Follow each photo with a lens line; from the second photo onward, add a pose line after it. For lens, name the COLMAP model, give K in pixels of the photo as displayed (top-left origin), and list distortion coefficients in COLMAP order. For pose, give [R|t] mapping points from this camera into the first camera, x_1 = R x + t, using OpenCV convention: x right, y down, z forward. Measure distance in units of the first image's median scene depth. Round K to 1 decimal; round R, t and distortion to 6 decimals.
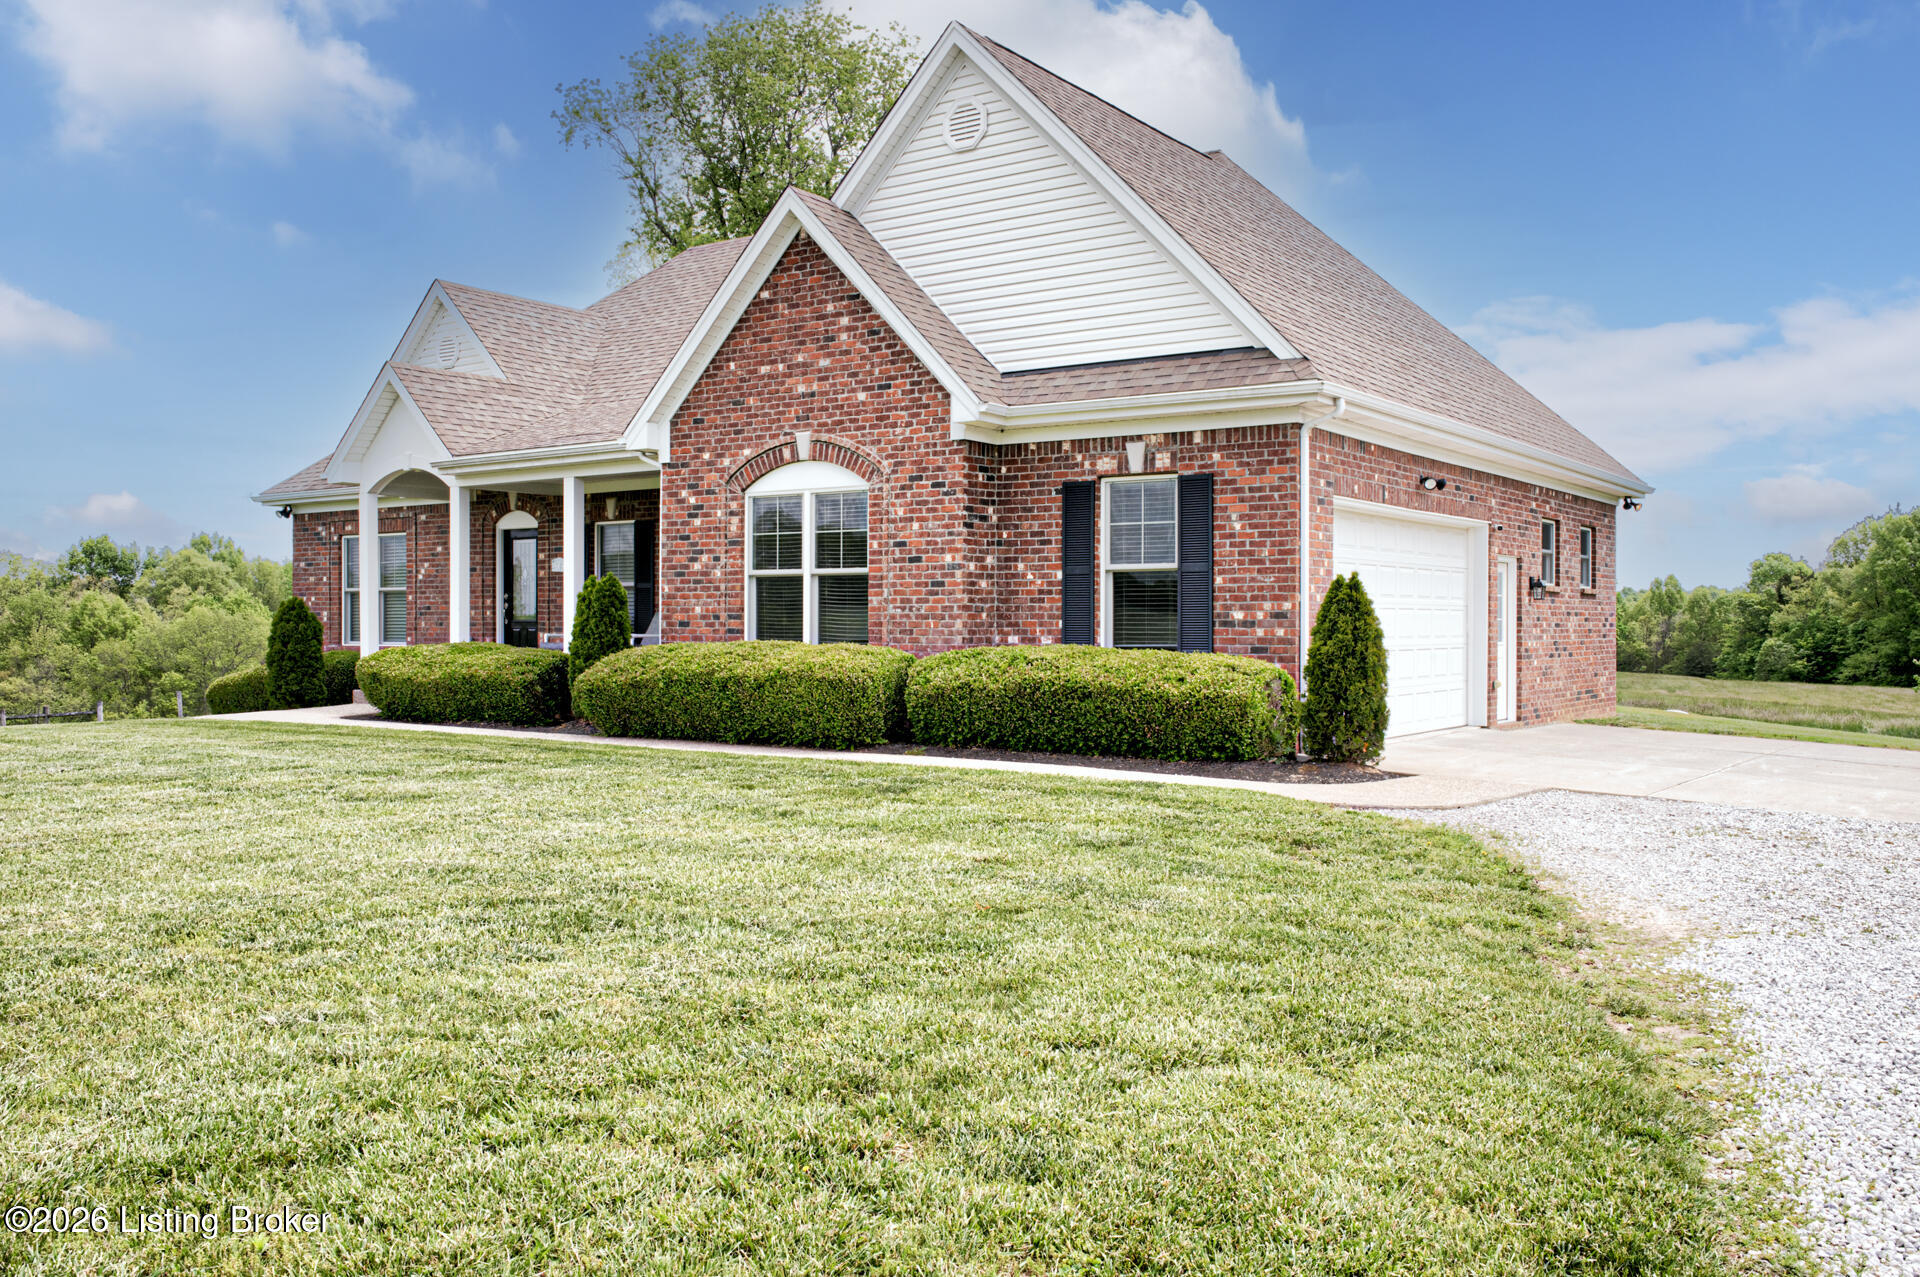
lens RADIAL K [[1618.2, 0, 960.0], [0, 1618.2, 638.5], [0, 0, 1]] dist [-0.055093, 0.001712]
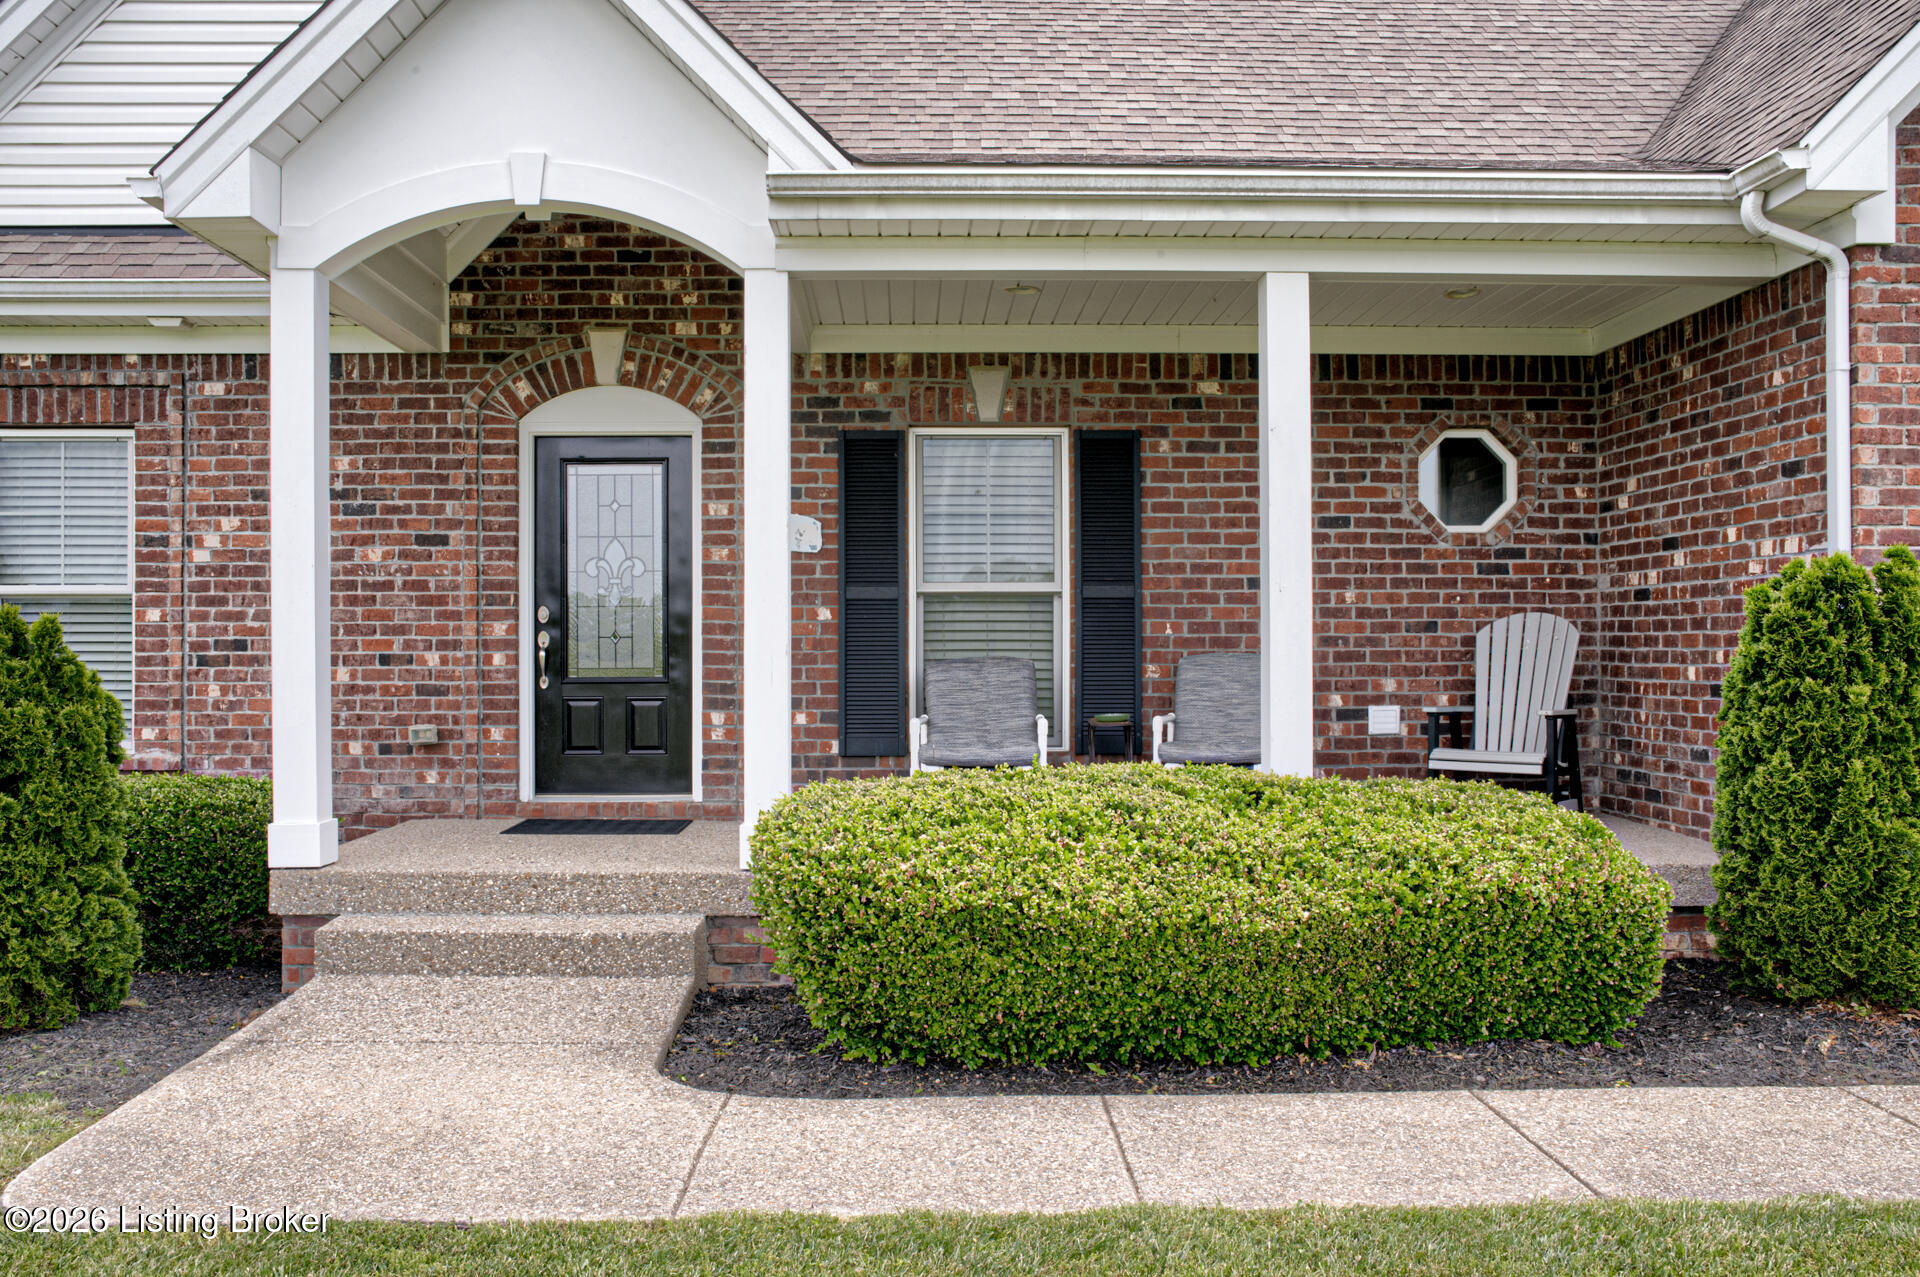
lens RADIAL K [[1568.1, 0, 960.0], [0, 1568.1, 638.5], [0, 0, 1]] dist [-0.042516, 0.005903]
pose [[0.800922, 0.002069, 0.598766, -0.591979], [0.009061, 0.999838, -0.015575, -0.020023], [-0.598701, 0.017900, 0.800773, 0.918476]]
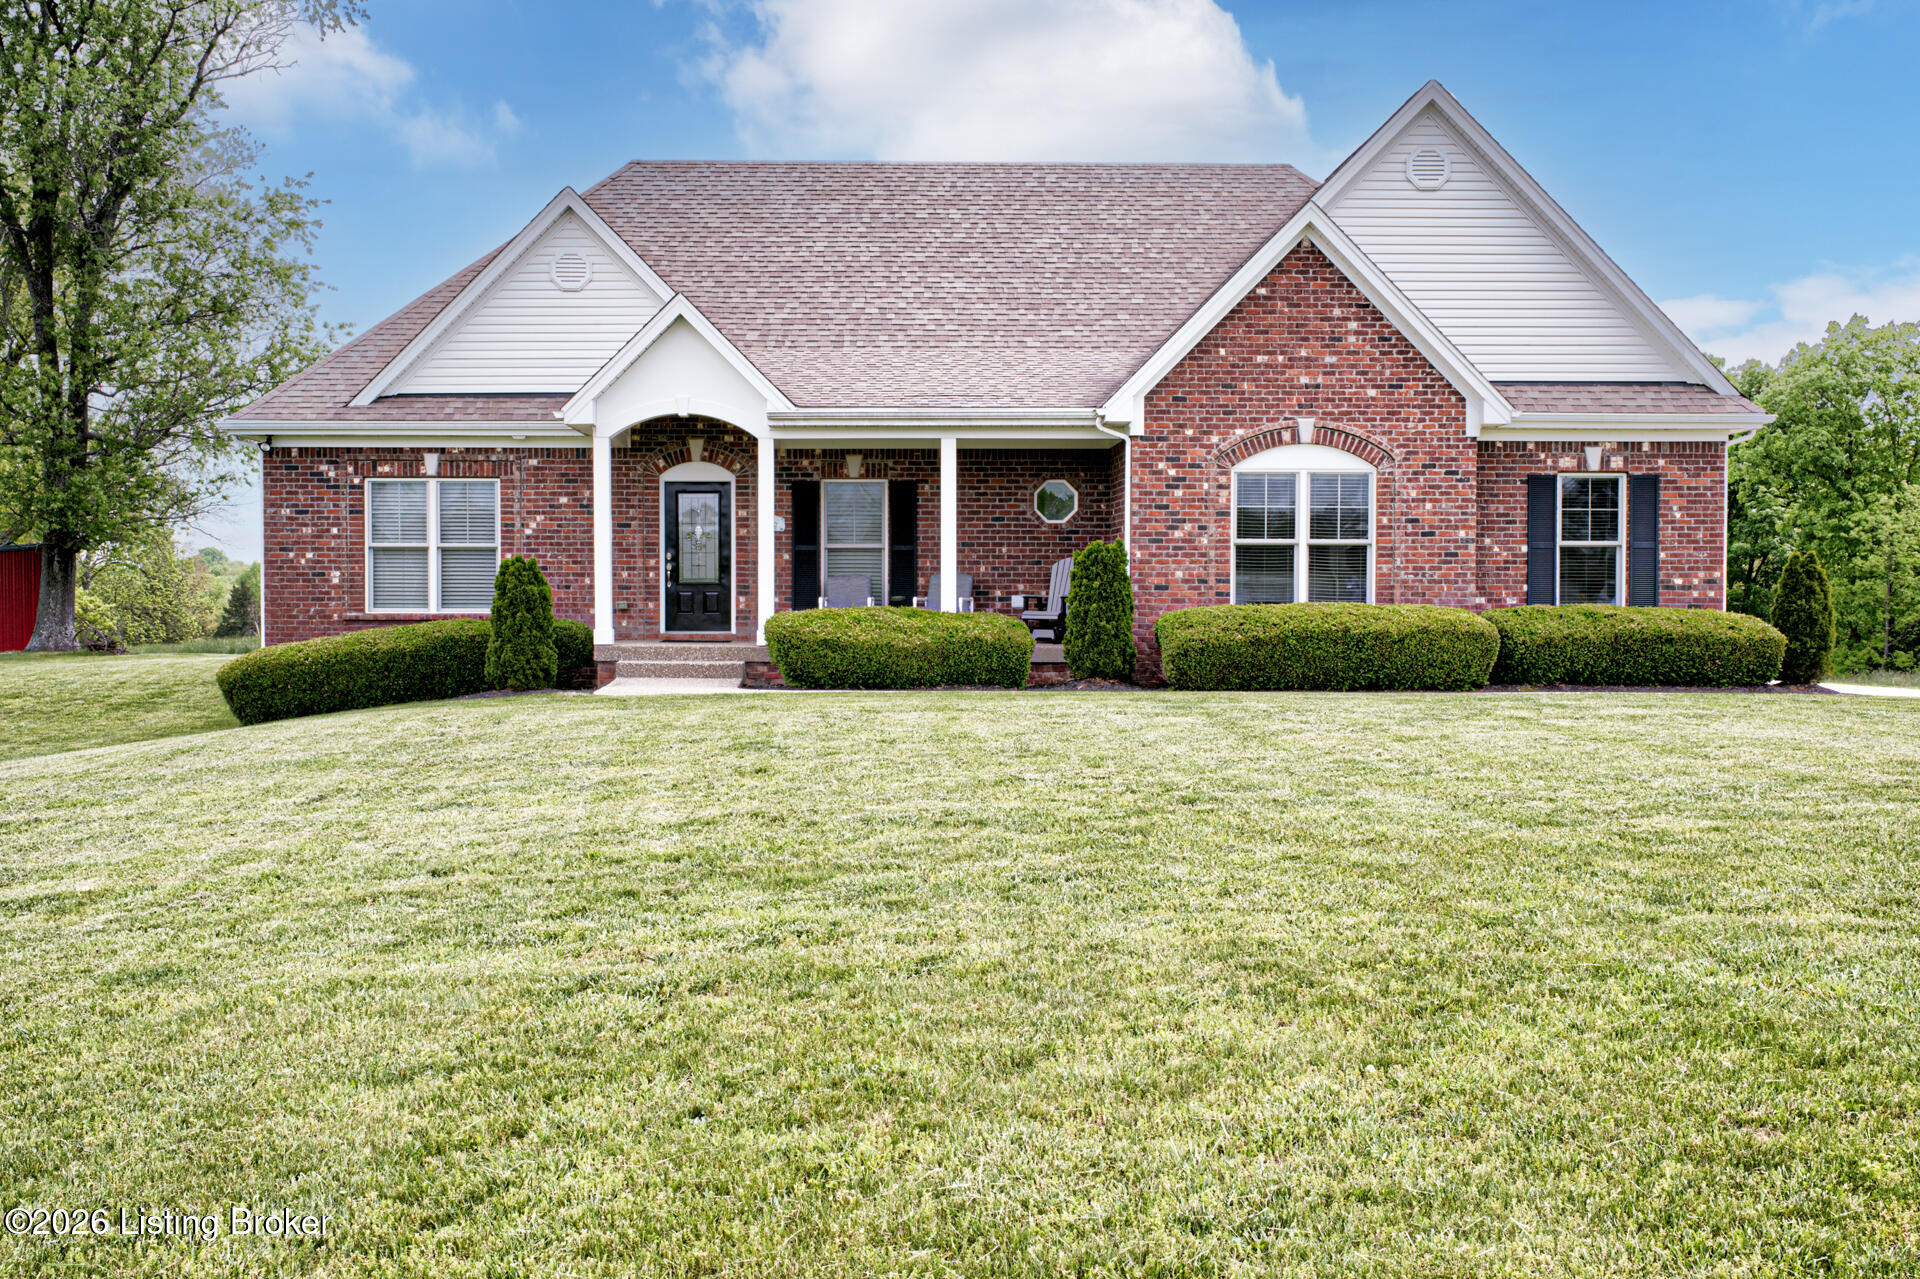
lens RADIAL K [[2059.0, 0, 960.0], [0, 2059.0, 639.5], [0, 0, 1]] dist [-0.005694, 0.007130]
pose [[0.801692, -0.014768, 0.597555, -1.173636], [0.004918, 0.999824, 0.018112, 0.000082], [-0.597717, -0.011581, 0.801623, -0.015846]]
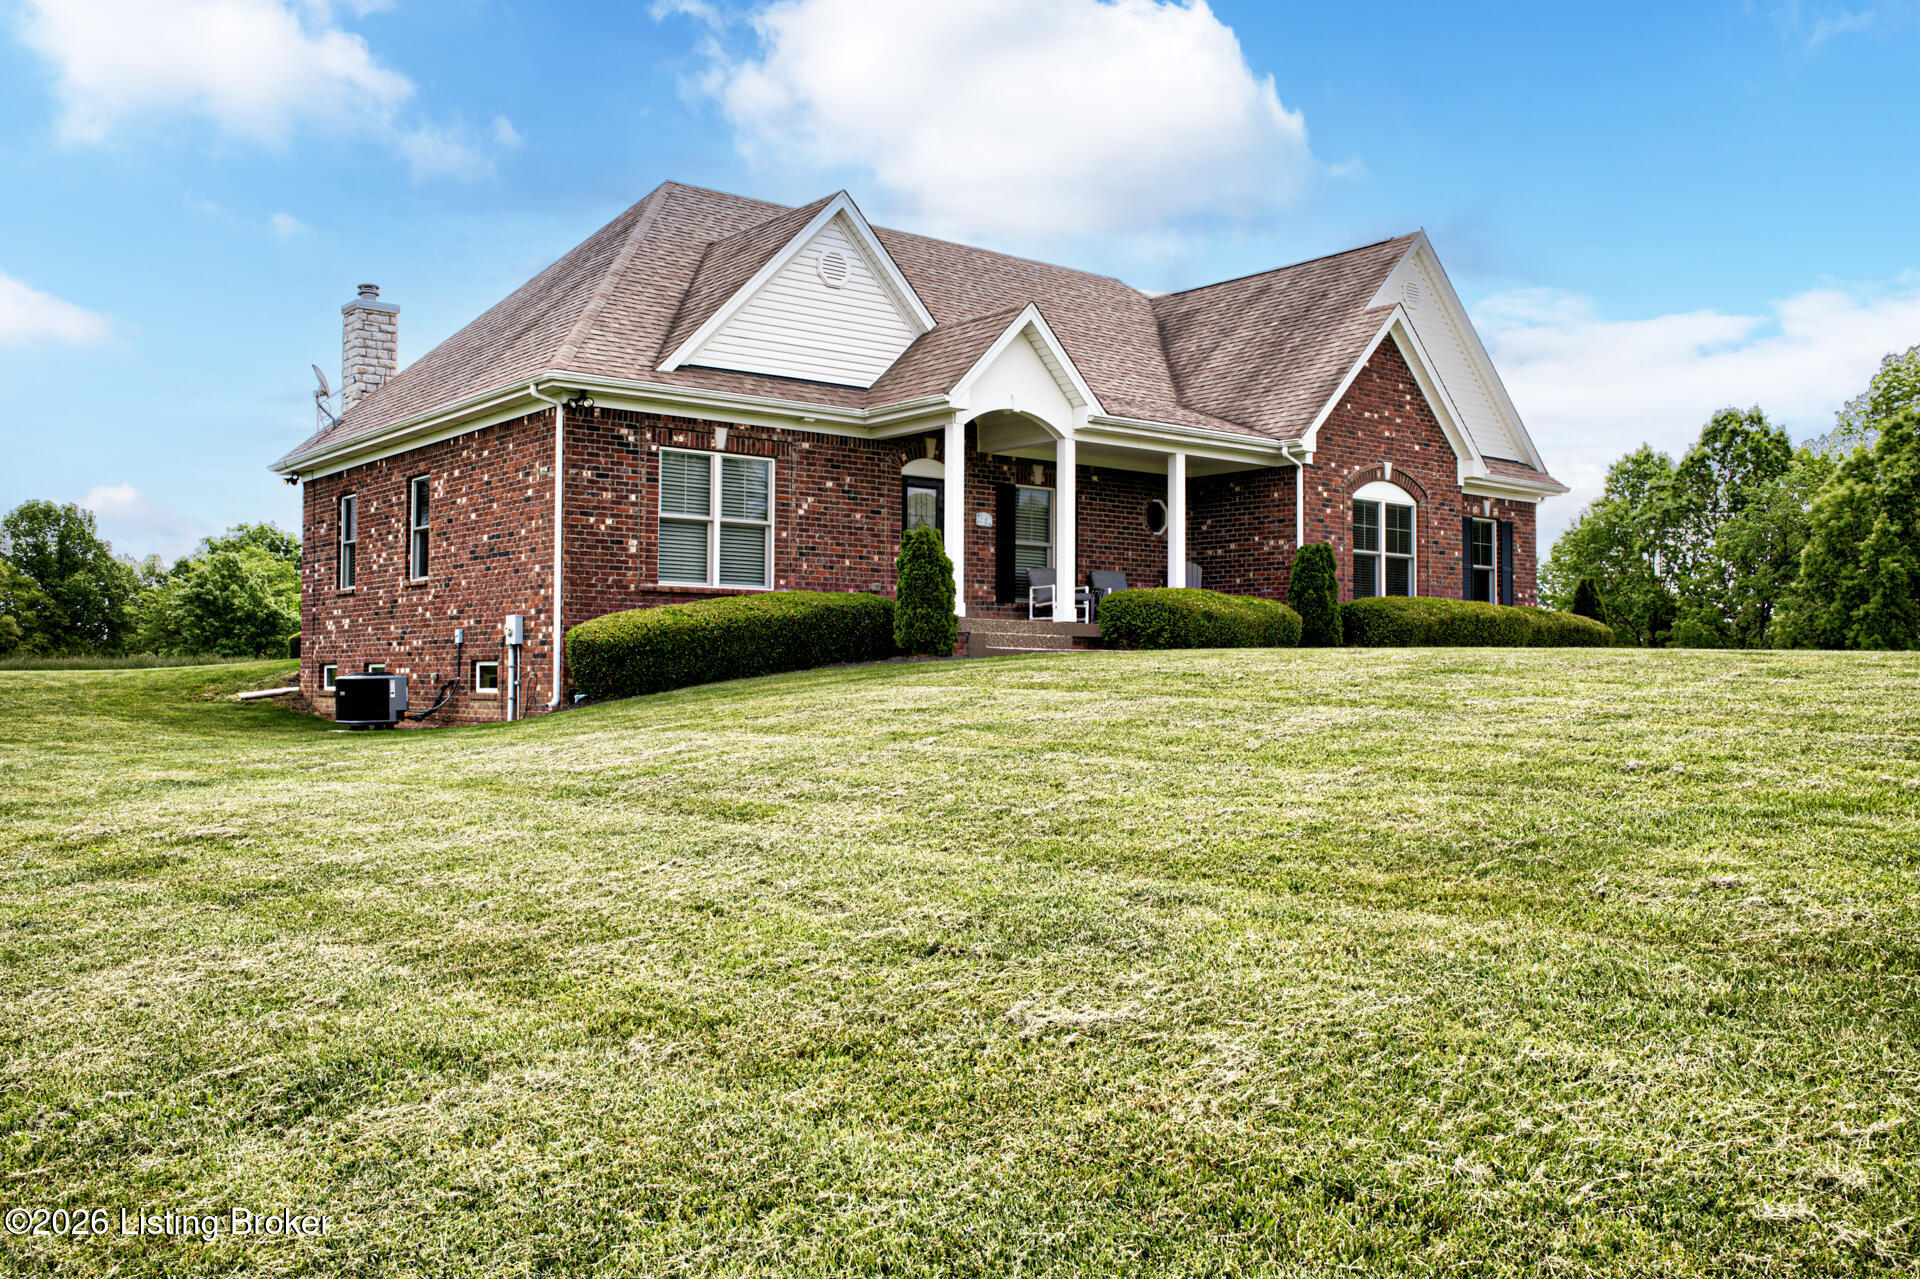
lens RADIAL K [[1618.2, 0, 960.0], [0, 1618.2, 639.5], [0, 0, 1]] dist [-0.055093, 0.001712]
pose [[0.275557, 0.025026, 0.960959, -1.688121], [0.003216, 0.999631, -0.026956, 0.080326], [-0.961279, 0.010519, 0.275375, 0.984141]]
